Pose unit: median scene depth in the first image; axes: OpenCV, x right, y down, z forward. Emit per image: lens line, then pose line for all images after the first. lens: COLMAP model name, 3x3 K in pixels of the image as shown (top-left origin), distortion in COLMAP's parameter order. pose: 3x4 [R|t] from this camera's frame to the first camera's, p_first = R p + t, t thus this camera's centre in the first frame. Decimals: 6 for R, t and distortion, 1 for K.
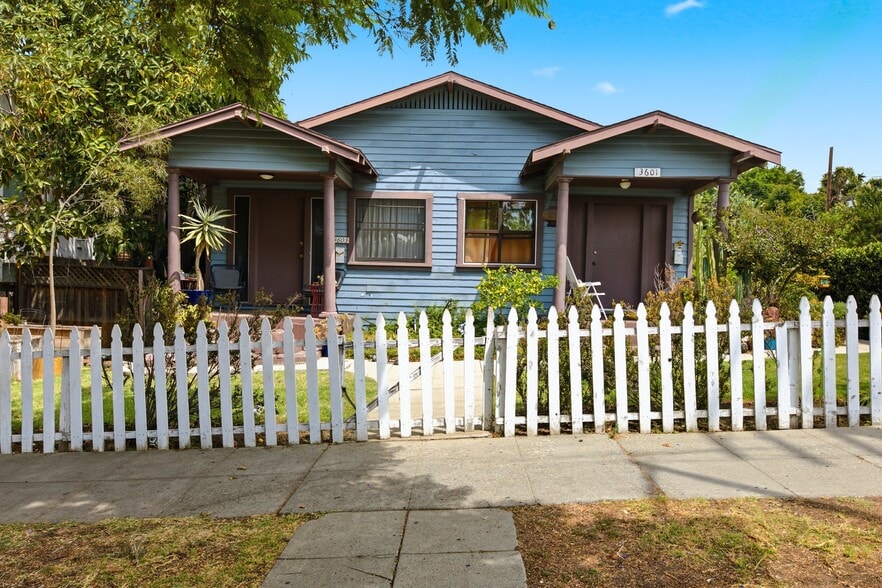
lens RADIAL K [[551.0, 0, 443.3], [0, 551.0, 291.9], [0, 0, 1]] dist [-0.015707, -0.002412]
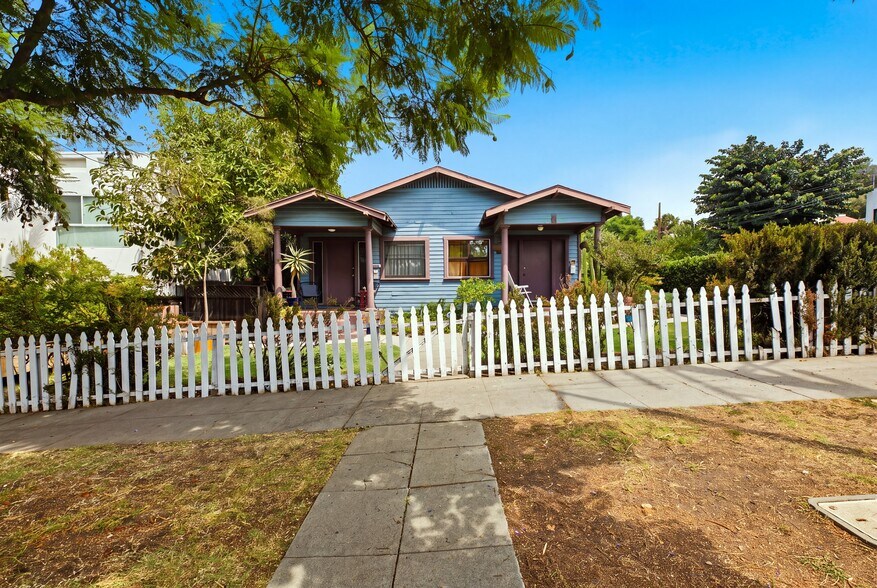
lens RADIAL K [[547.9, 0, 437.4], [0, 547.9, 295.6], [0, 0, 1]] dist [-0.015707, -0.002412]
pose [[0.999479, -0.031852, -0.005119, 0.010404], [0.031932, 0.999356, 0.016396, -0.022725], [0.004594, -0.016551, 0.999852, -0.702073]]
